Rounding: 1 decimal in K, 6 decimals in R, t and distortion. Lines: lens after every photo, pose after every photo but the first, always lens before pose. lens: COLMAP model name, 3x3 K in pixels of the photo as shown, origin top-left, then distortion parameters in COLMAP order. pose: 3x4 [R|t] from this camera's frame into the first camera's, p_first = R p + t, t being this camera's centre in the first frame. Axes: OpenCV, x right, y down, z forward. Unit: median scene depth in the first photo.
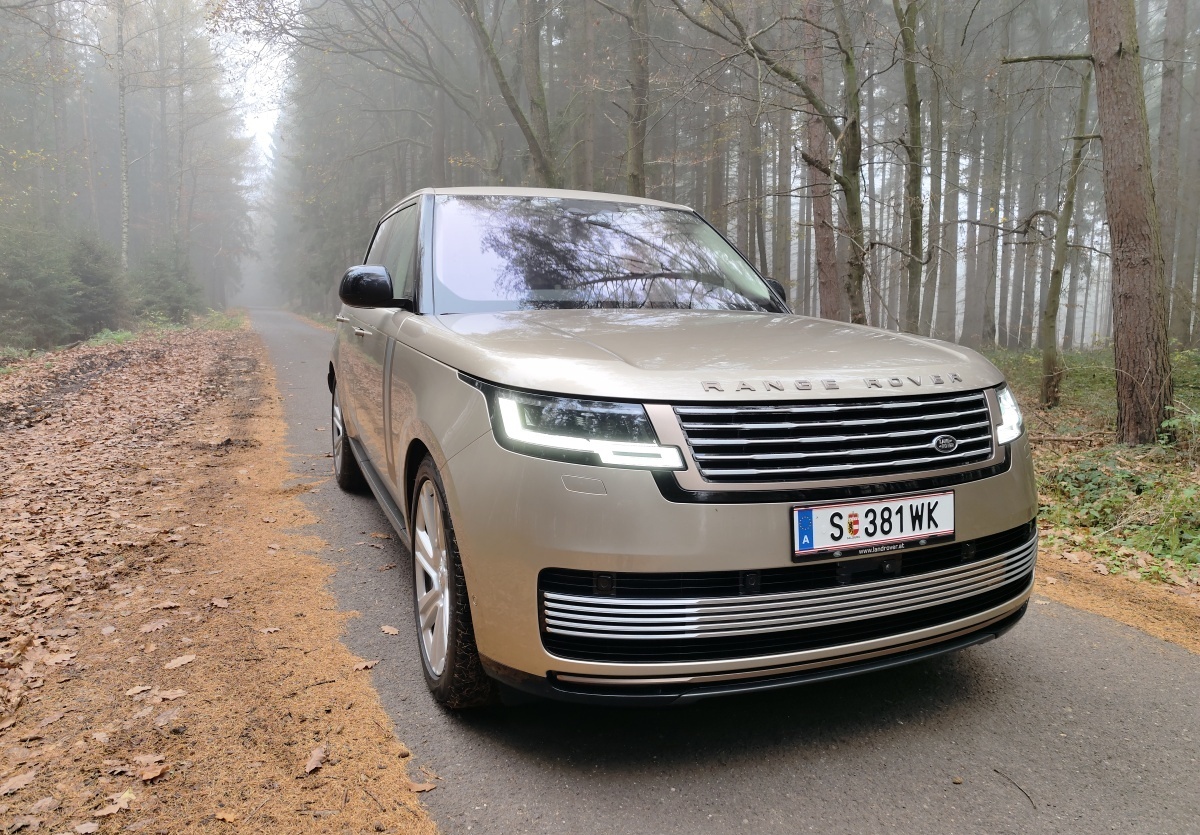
lens RADIAL K [[794.9, 0, 602.2], [0, 794.9, 442.9], [0, 0, 1]] dist [0.000667, 0.001081]
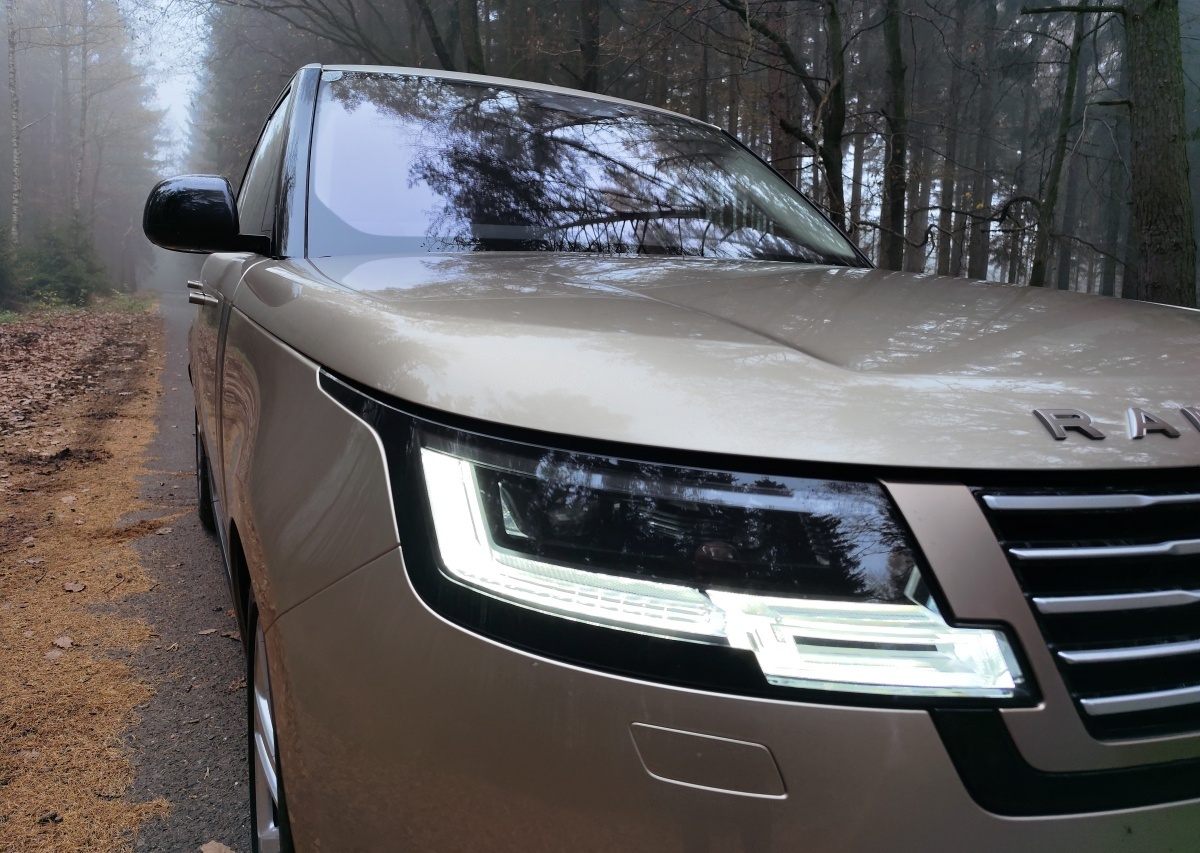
lens RADIAL K [[826.6, 0, 599.4], [0, 826.6, 449.5], [0, 0, 1]] dist [-0.004557, -0.004063]
pose [[0.997384, 0.004606, 0.072134, -0.017358], [-0.005585, 0.999895, 0.013372, -0.013521], [-0.072065, -0.013740, 0.997305, 0.140627]]
